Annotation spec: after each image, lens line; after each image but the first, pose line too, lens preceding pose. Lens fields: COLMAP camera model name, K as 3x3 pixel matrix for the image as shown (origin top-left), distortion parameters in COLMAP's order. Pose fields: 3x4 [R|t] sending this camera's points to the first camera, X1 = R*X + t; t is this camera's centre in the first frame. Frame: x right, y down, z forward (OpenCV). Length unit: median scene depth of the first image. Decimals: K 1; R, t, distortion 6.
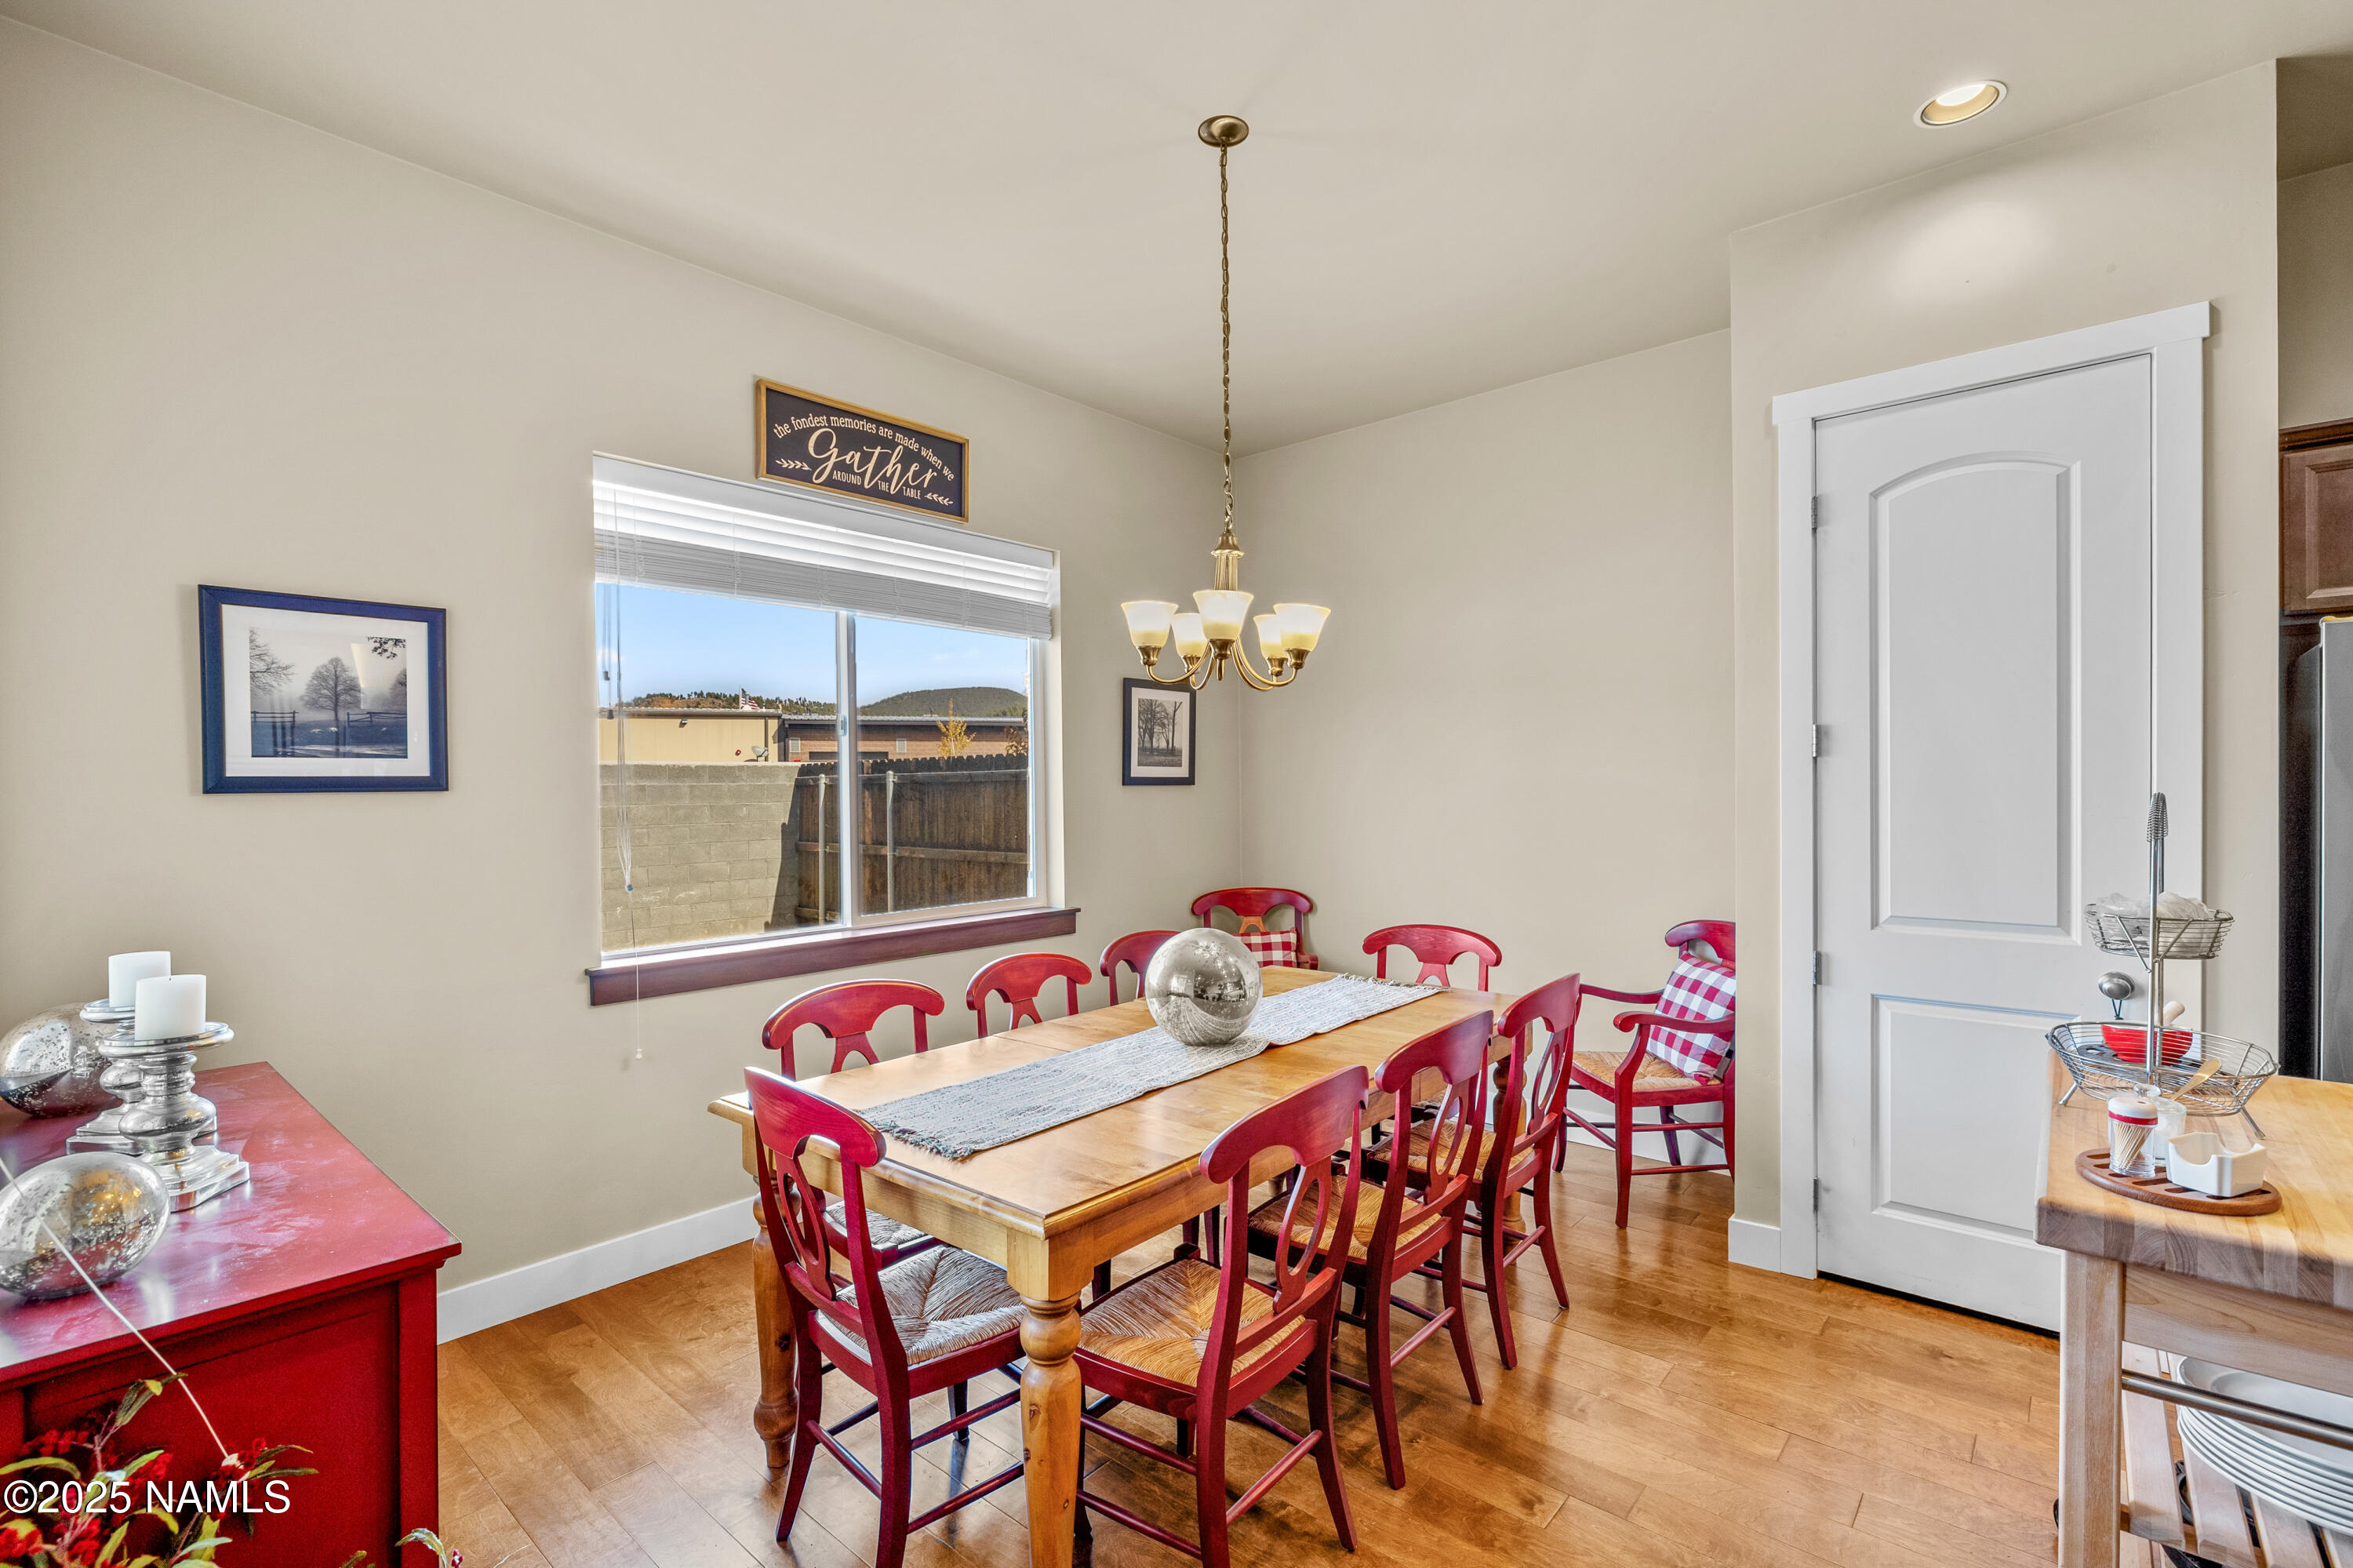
lens RADIAL K [[1018.2, 0, 1208.0], [0, 1018.2, 771.2], [0, 0, 1]] dist [0.002280, -0.001927]
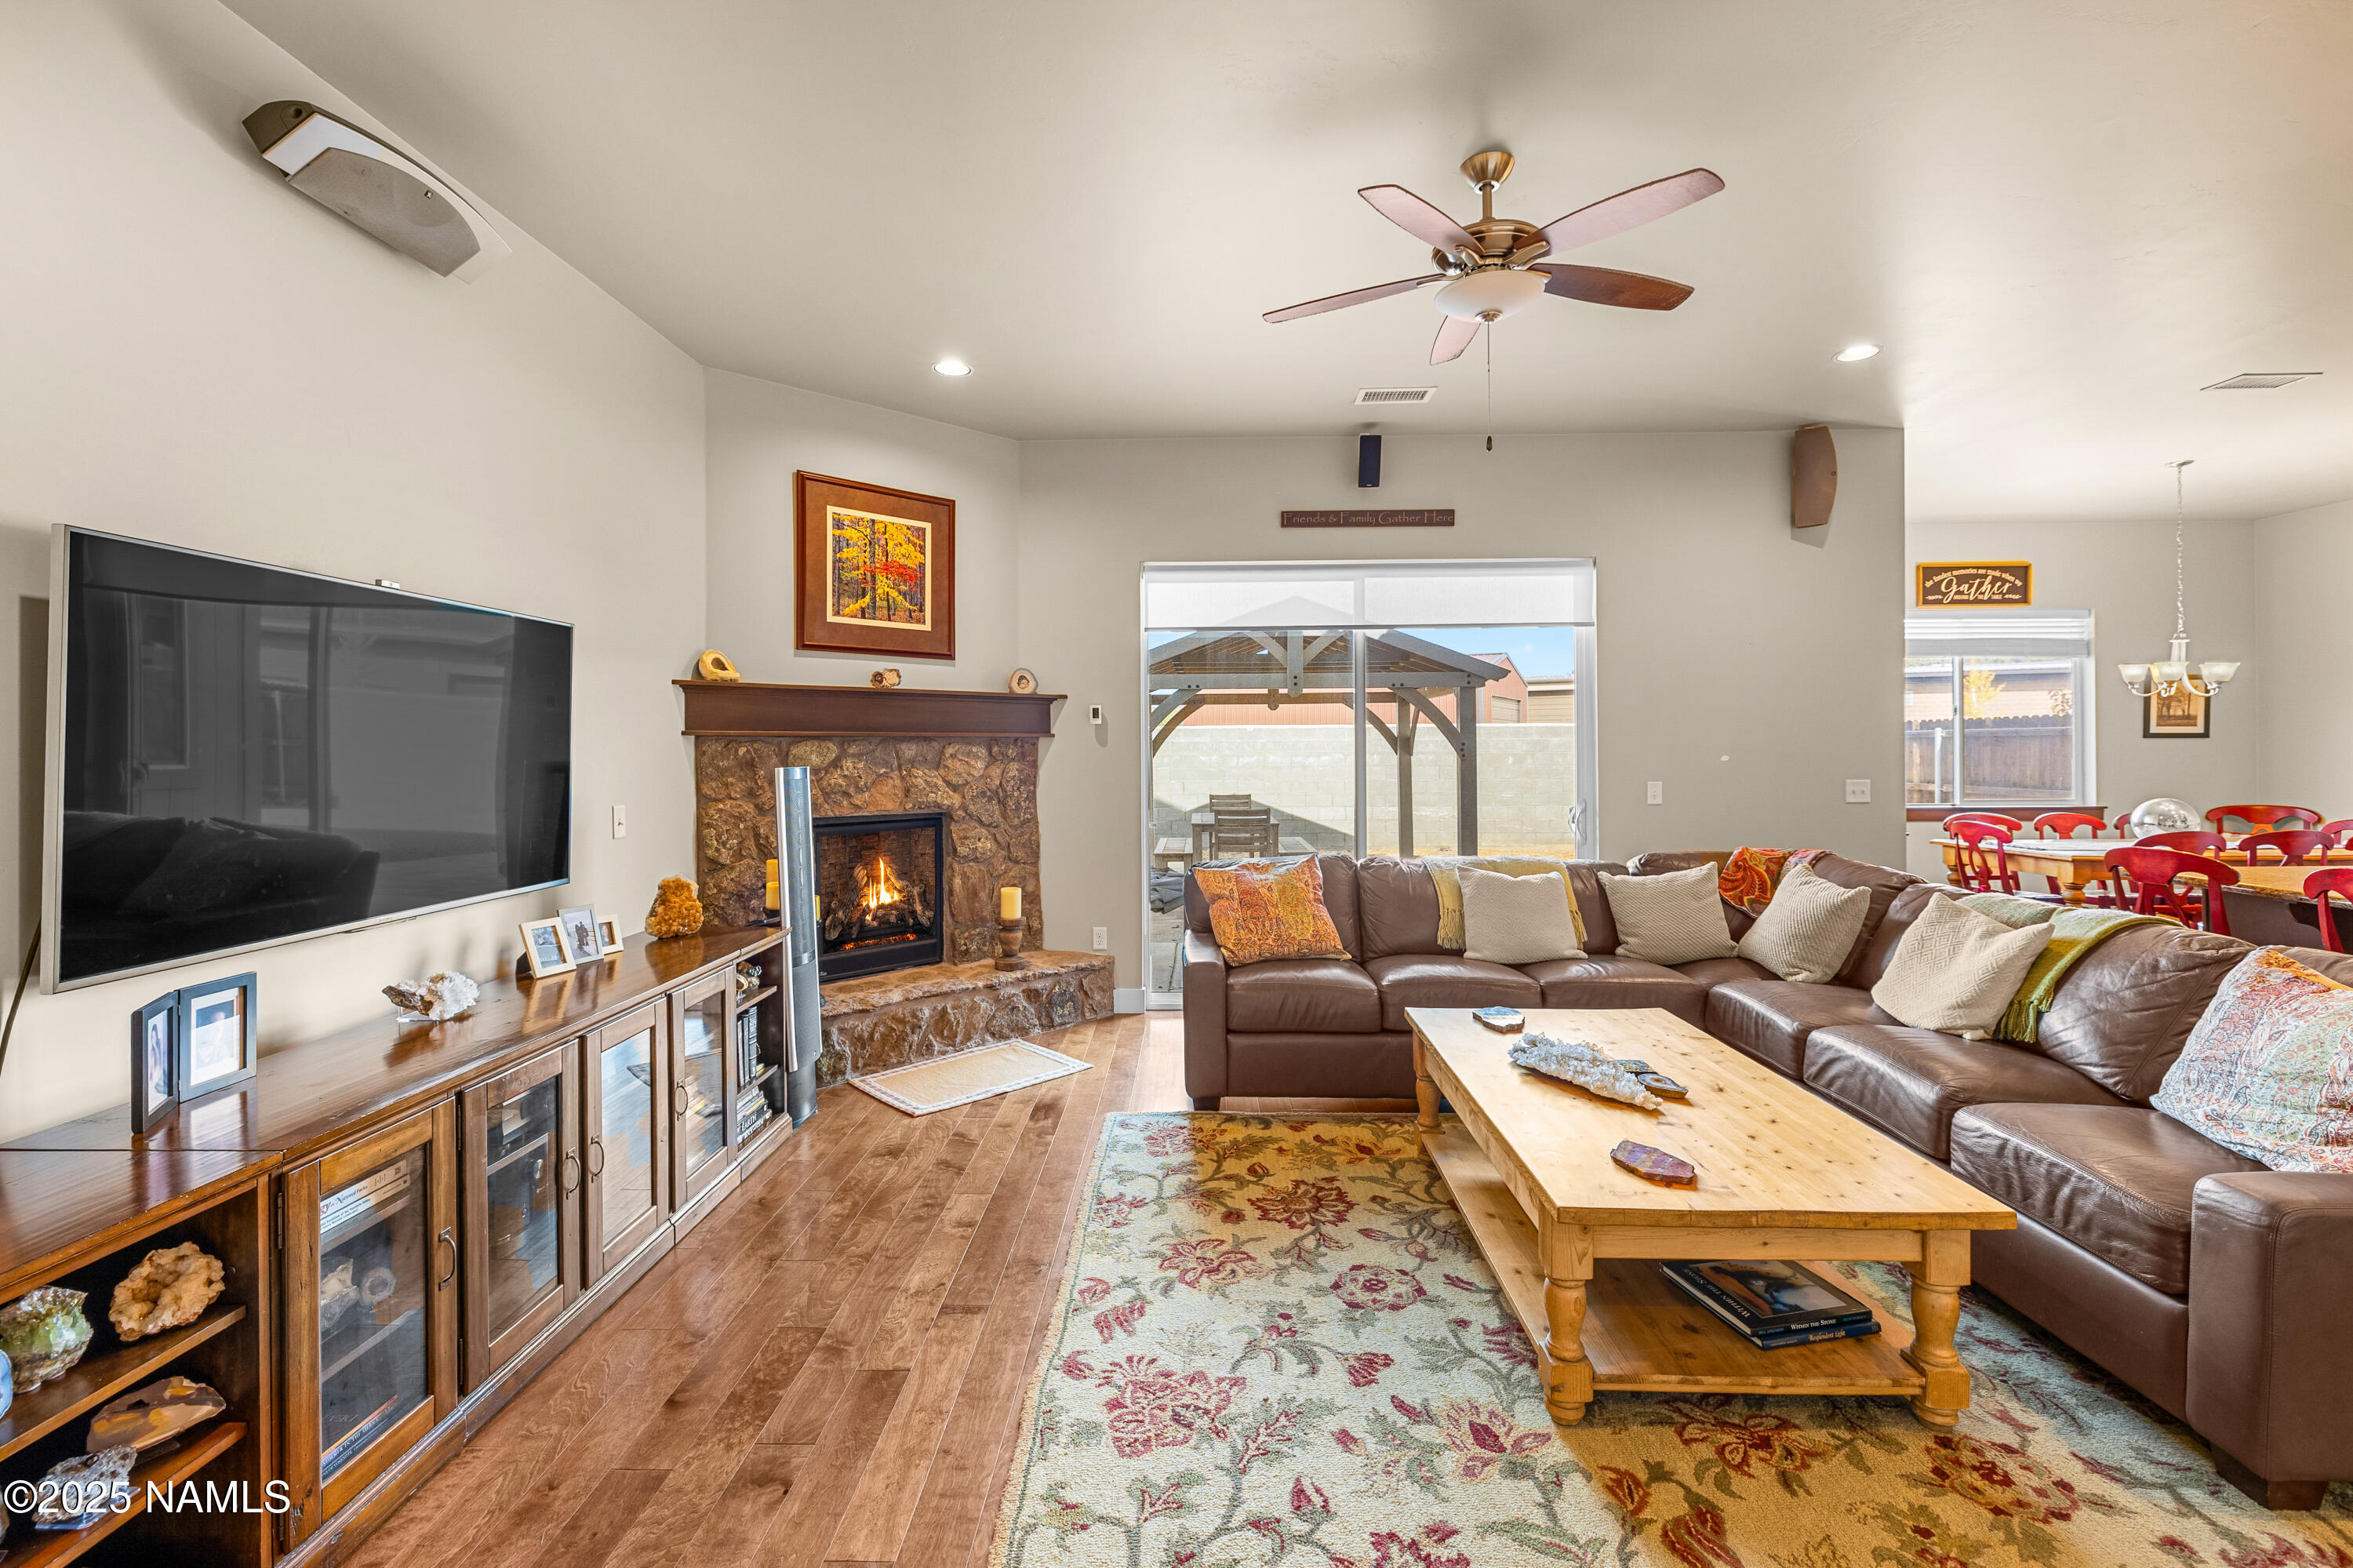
lens RADIAL K [[1018.2, 0, 1172.1], [0, 1018.2, 746.5], [0, 0, 1]] dist [0.002280, -0.001927]
pose [[0.618030, 0.006865, -0.786125, 0.249055], [0.009646, 0.999820, 0.016315, -0.015056], [0.786095, -0.017667, 0.617853, -1.312855]]
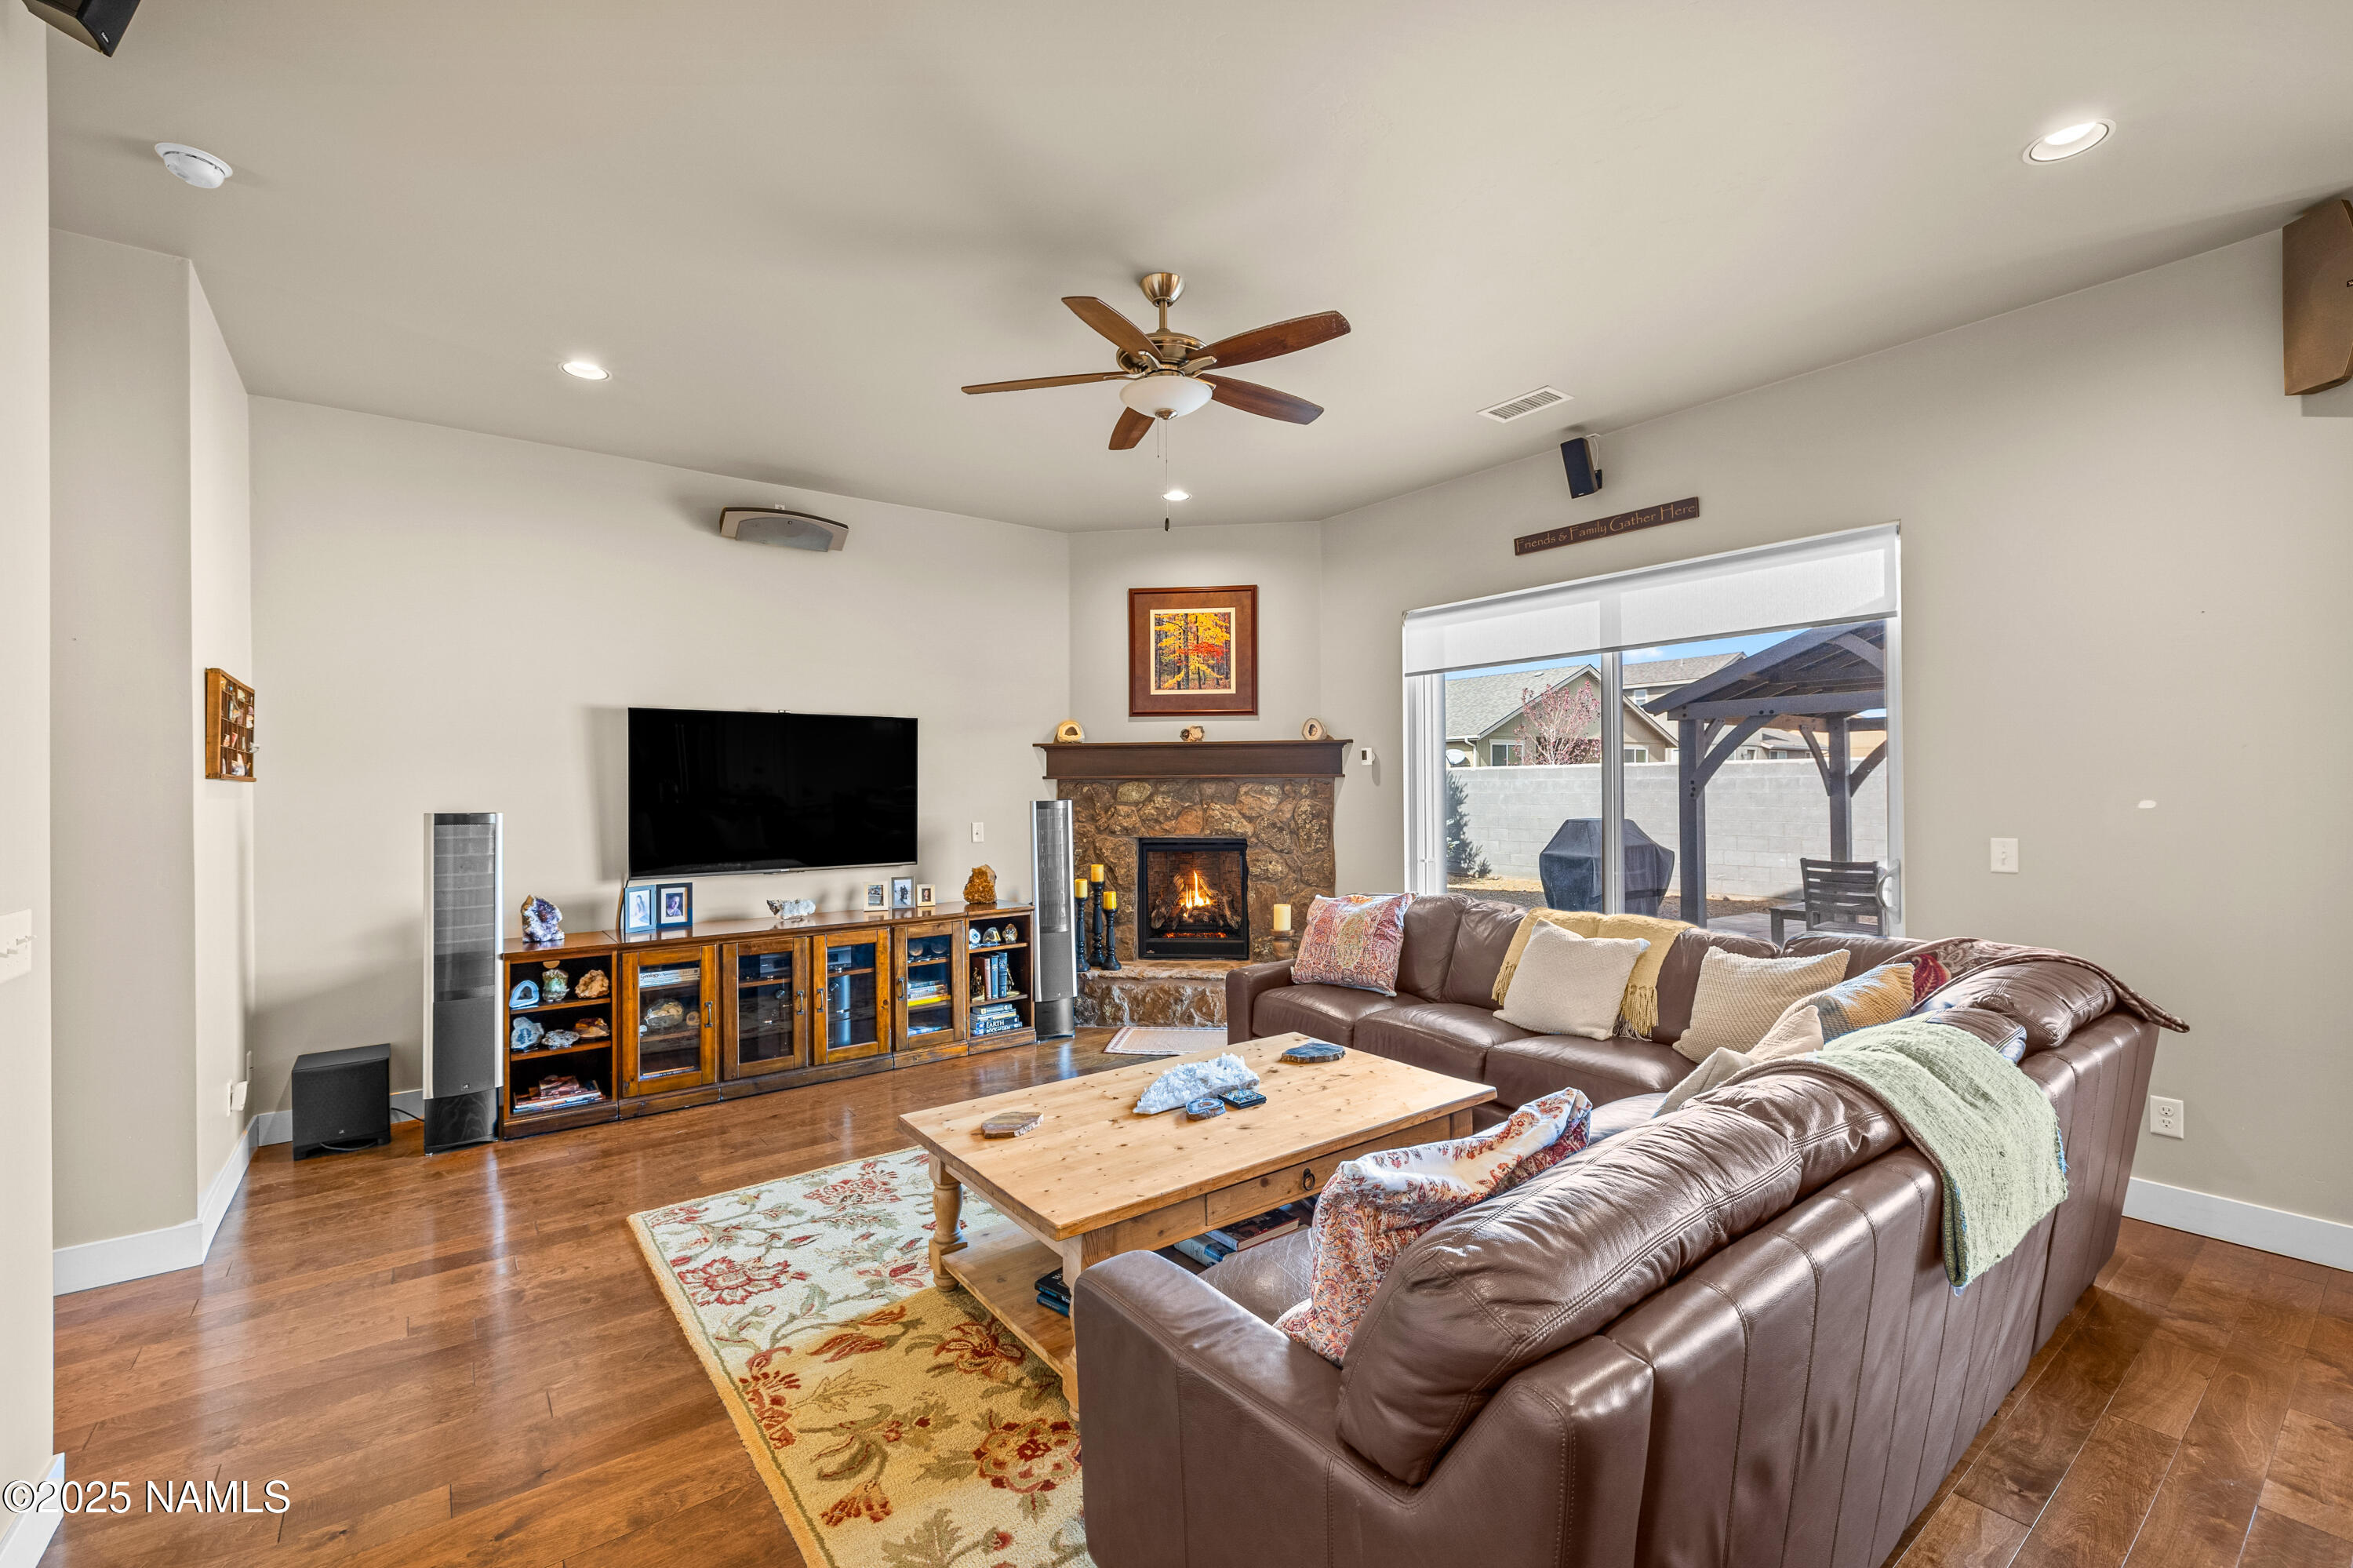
lens RADIAL K [[1008.3, 0, 1177.2], [0, 1008.3, 780.7], [0, 0, 1]] dist [-0.001891, 0.001090]
pose [[-0.234820, 0.005761, -0.972022, 0.581295], [0.022620, 0.999744, 0.000460, -0.008413], [0.971776, -0.021879, -0.234890, -0.564706]]
